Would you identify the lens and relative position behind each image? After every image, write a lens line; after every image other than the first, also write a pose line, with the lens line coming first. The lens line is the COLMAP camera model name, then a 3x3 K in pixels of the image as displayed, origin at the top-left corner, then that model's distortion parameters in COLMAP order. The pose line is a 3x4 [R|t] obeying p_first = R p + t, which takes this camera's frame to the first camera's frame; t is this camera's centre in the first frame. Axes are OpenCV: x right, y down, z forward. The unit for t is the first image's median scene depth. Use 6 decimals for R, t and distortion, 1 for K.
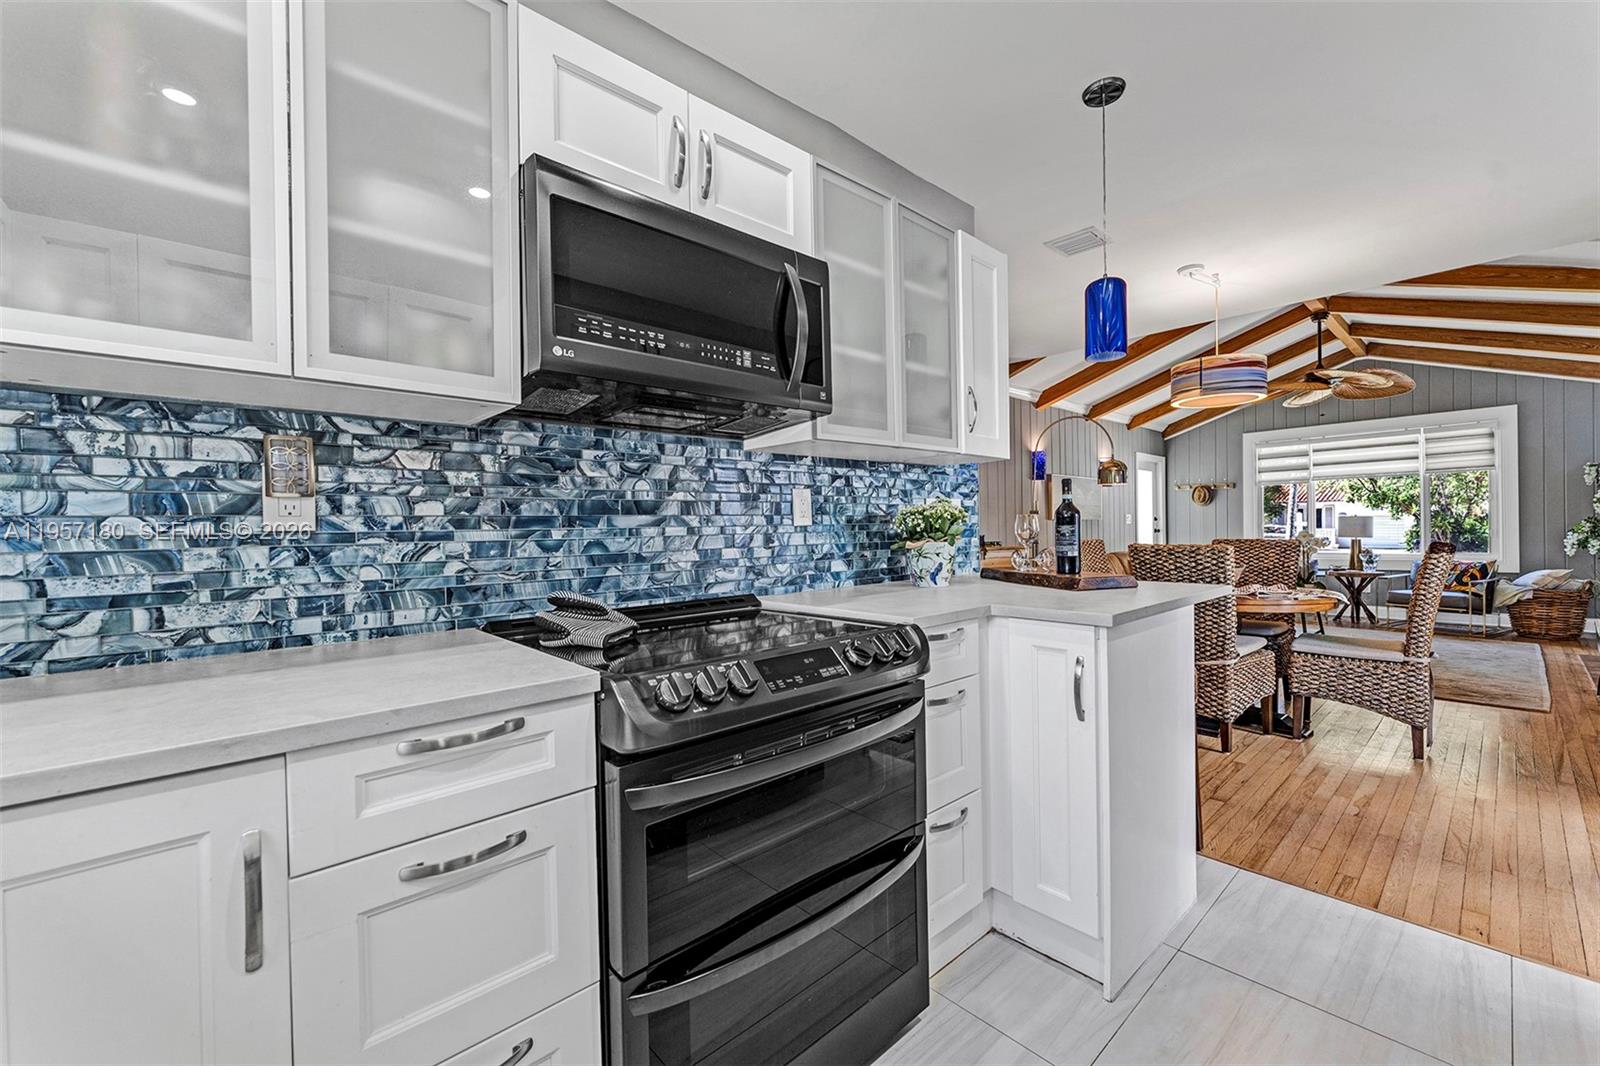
lens RADIAL K [[655.0, 0, 780.8], [0, 655.0, 516.4], [0, 0, 1]] dist [0.000916, -0.000378]
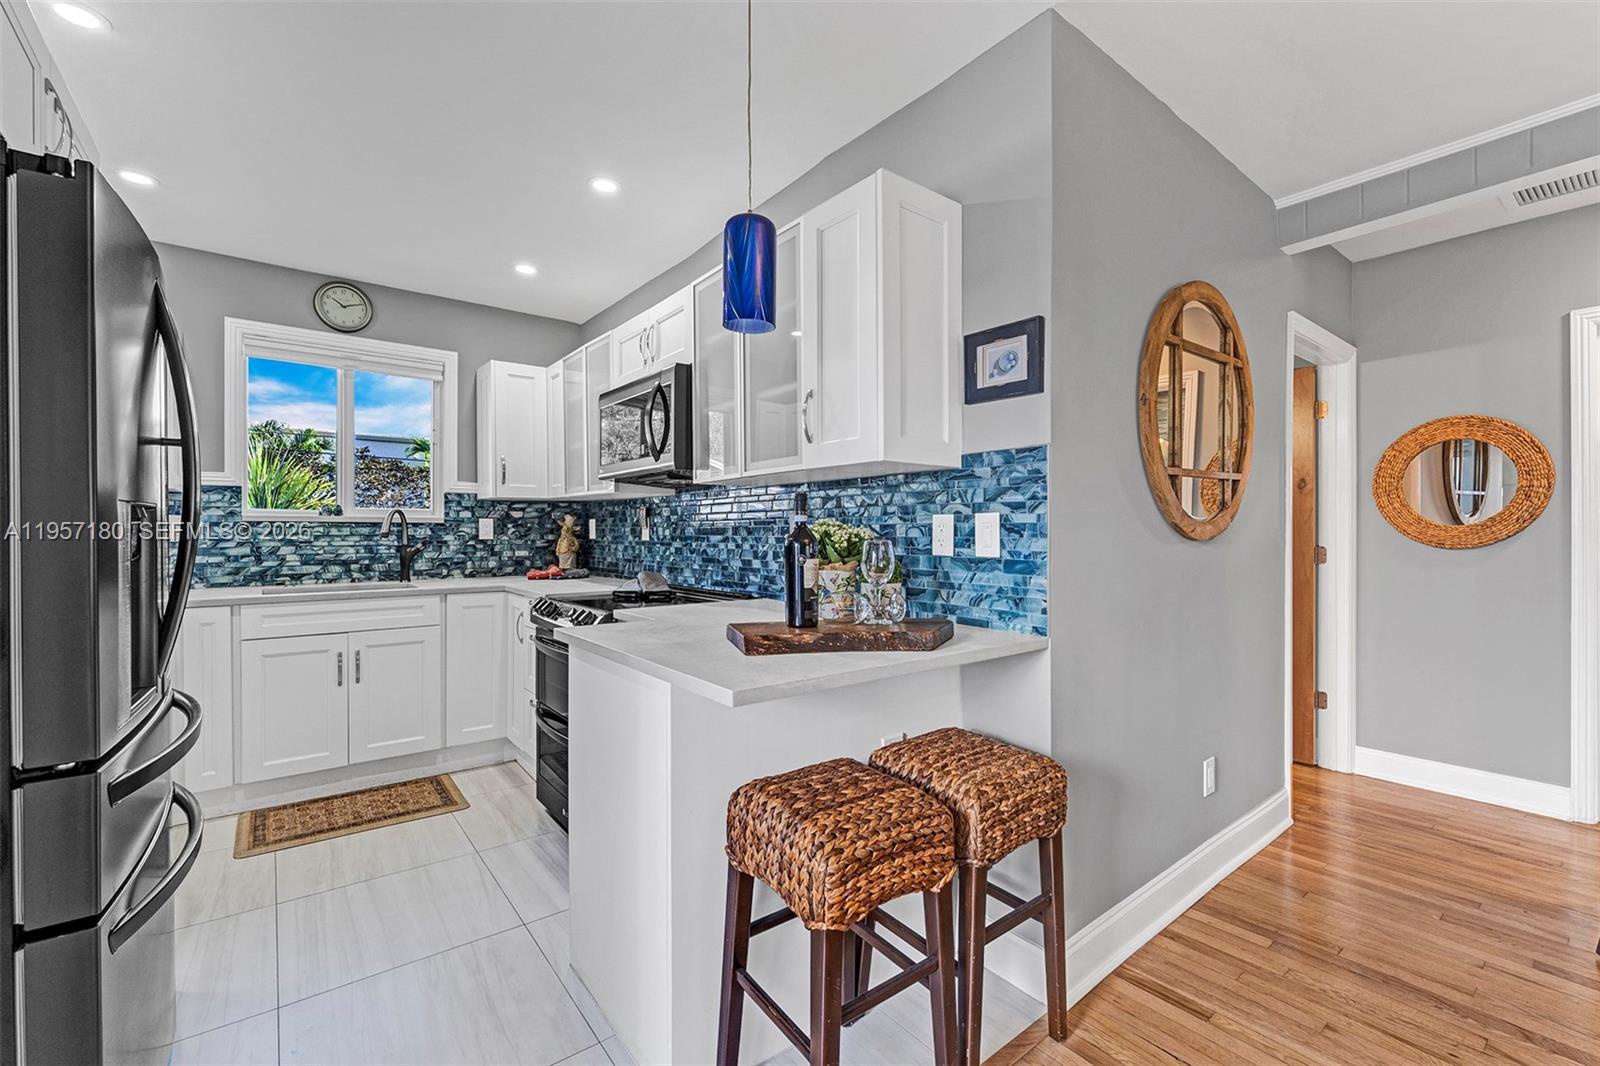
lens RADIAL K [[655.0, 0, 793.0], [0, 655.0, 541.0], [0, 0, 1]] dist [0.000916, -0.000378]
pose [[-0.052768, 0.013172, -0.998520, 1.045046], [-0.002192, 0.999909, 0.013306, -0.007487], [0.998604, 0.002891, -0.052734, 0.936195]]
